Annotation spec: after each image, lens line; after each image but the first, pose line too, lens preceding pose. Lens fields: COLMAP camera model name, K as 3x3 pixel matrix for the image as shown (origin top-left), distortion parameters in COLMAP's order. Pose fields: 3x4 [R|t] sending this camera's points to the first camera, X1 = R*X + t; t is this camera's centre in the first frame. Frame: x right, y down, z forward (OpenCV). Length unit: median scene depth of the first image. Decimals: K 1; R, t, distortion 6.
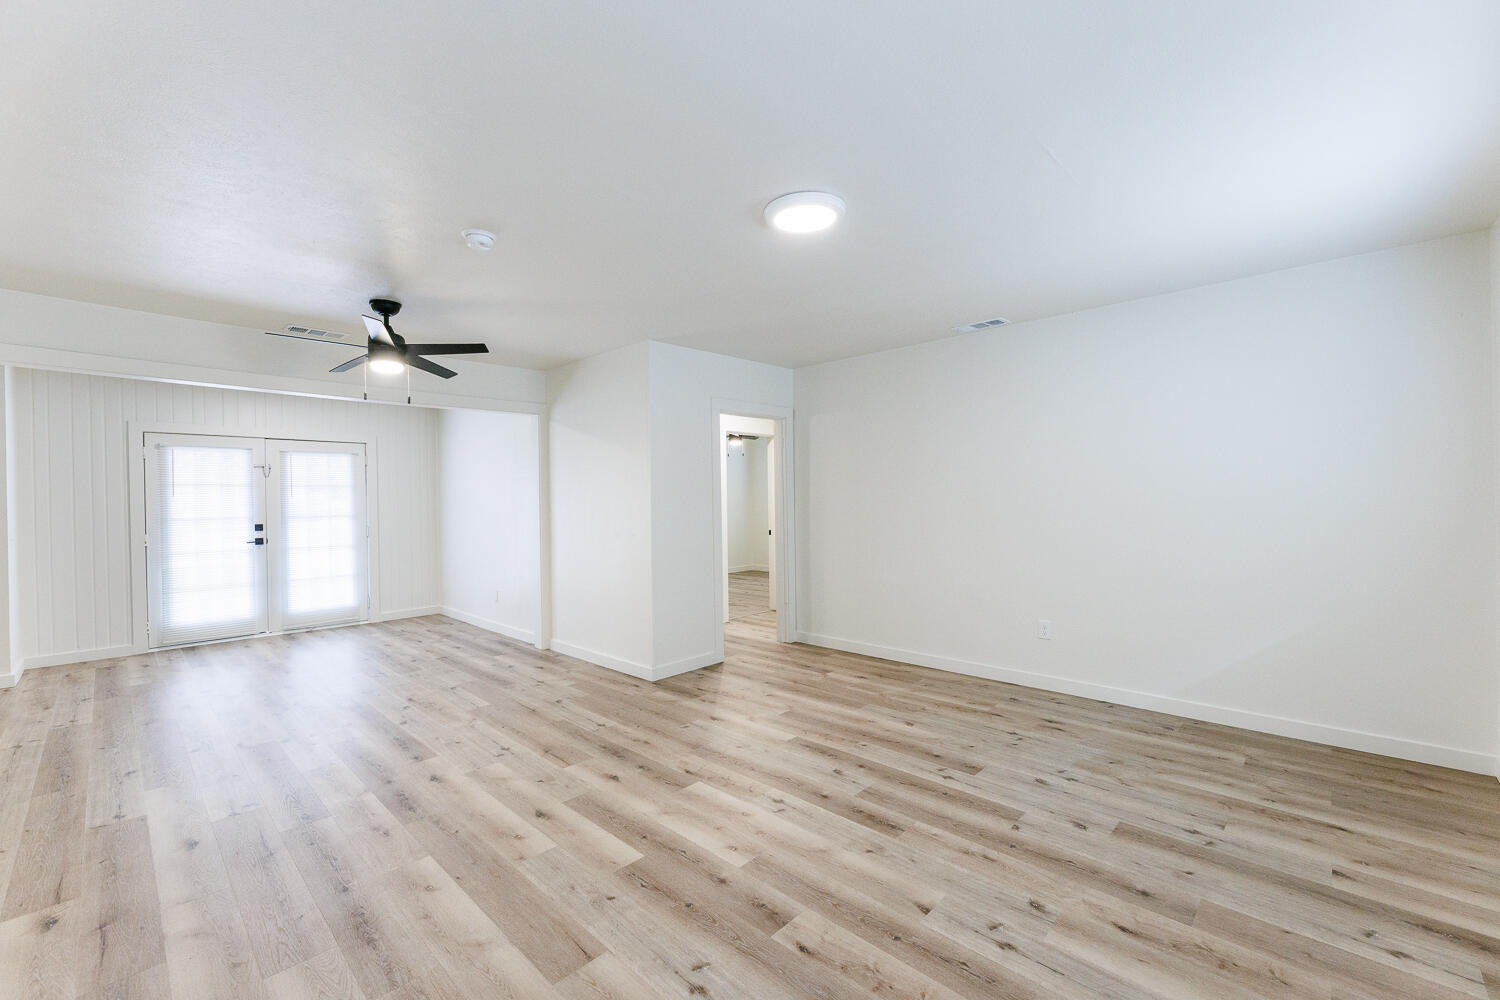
lens RADIAL K [[611.3, 0, 758.8], [0, 611.3, 503.2], [0, 0, 1]] dist [-0.002735, 0.000175]
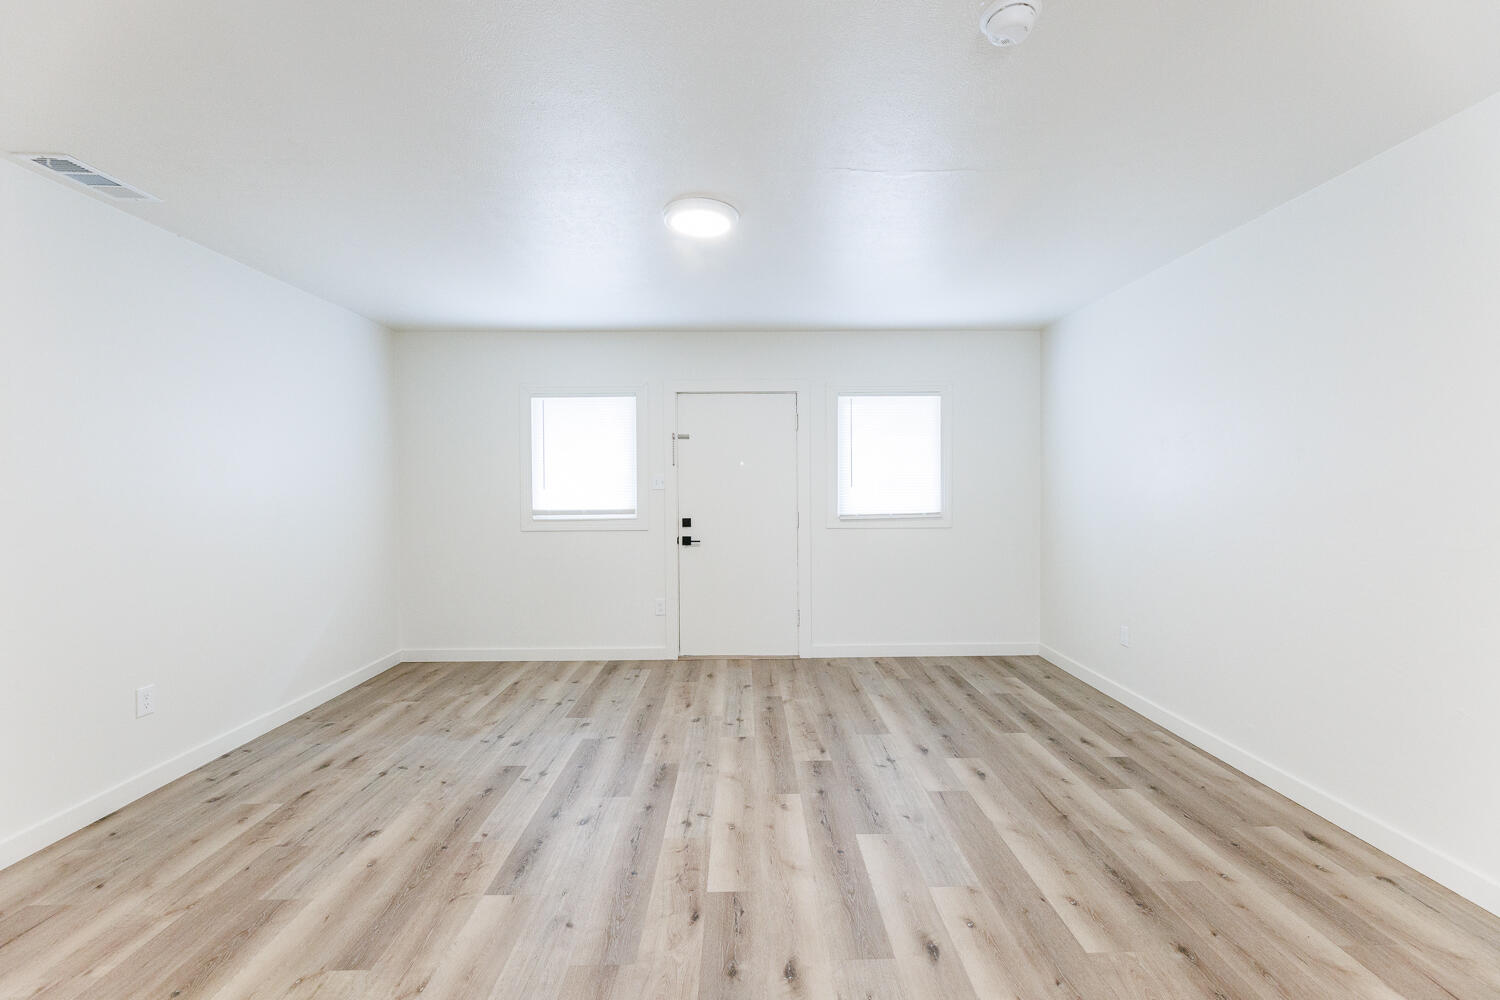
lens RADIAL K [[611.3, 0, 747.0], [0, 611.3, 489.8], [0, 0, 1]] dist [-0.002735, 0.000175]
pose [[-0.685996, 0.014023, 0.727470, -0.644987], [0.022911, 0.999735, 0.002334, -0.001354], [-0.727245, 0.018269, -0.686135, 1.448369]]
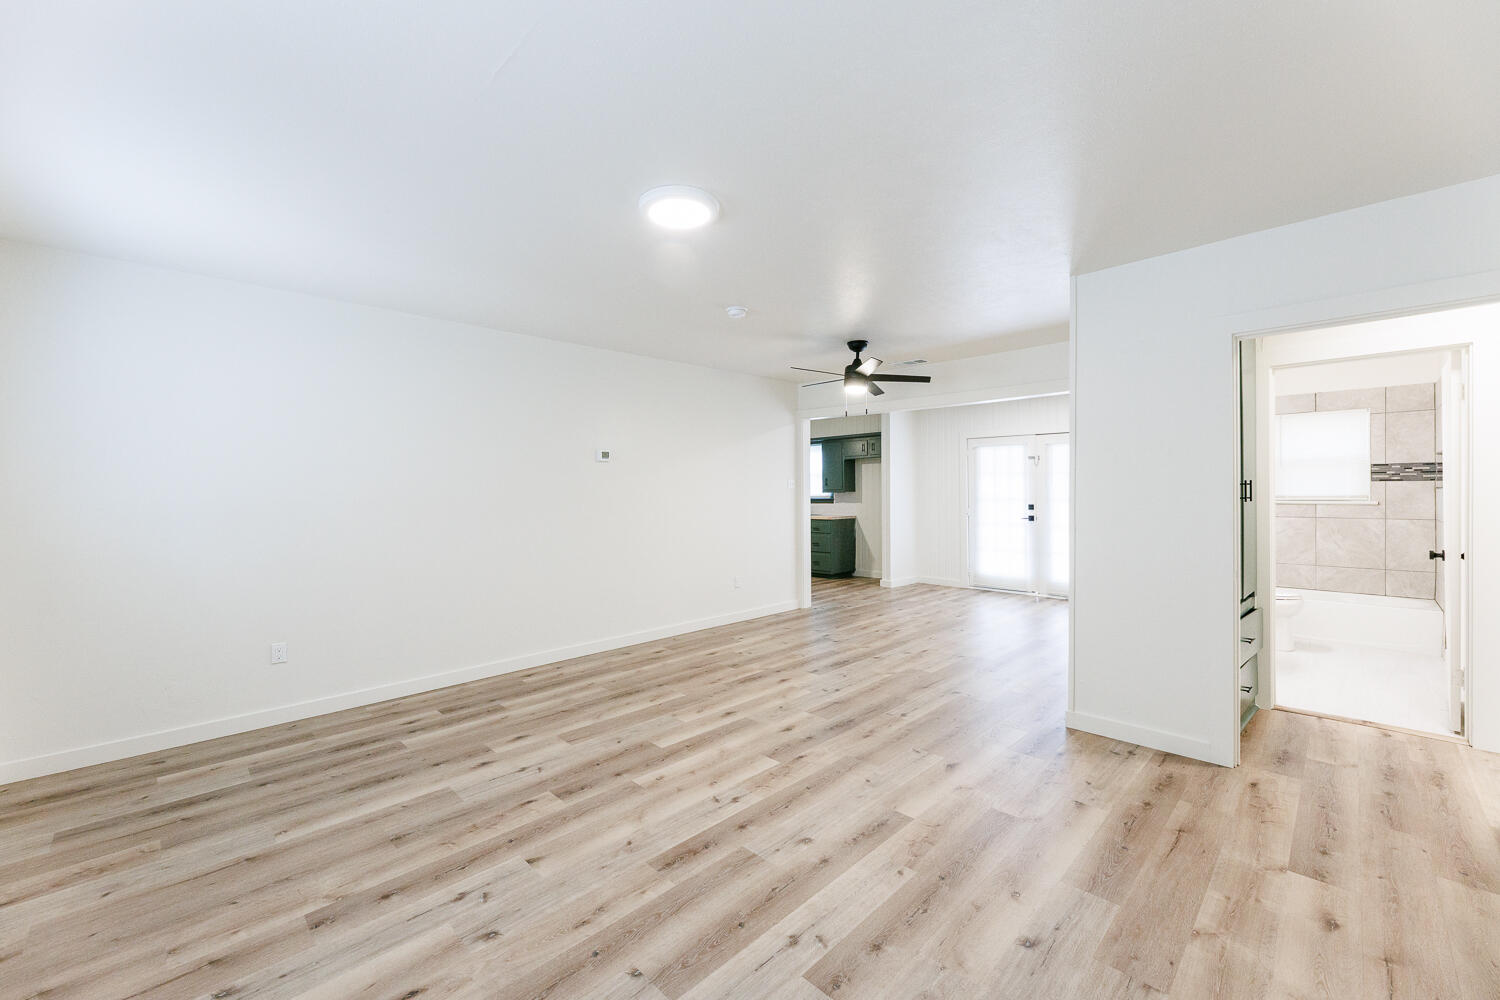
lens RADIAL K [[611.3, 0, 747.4], [0, 611.3, 497.8], [0, 0, 1]] dist [-0.002735, 0.000175]
pose [[-0.034732, 0.026253, -0.999052, 0.939750], [-0.002106, 0.999651, 0.026342, -0.022486], [0.999394, 0.003019, -0.034664, 0.988026]]
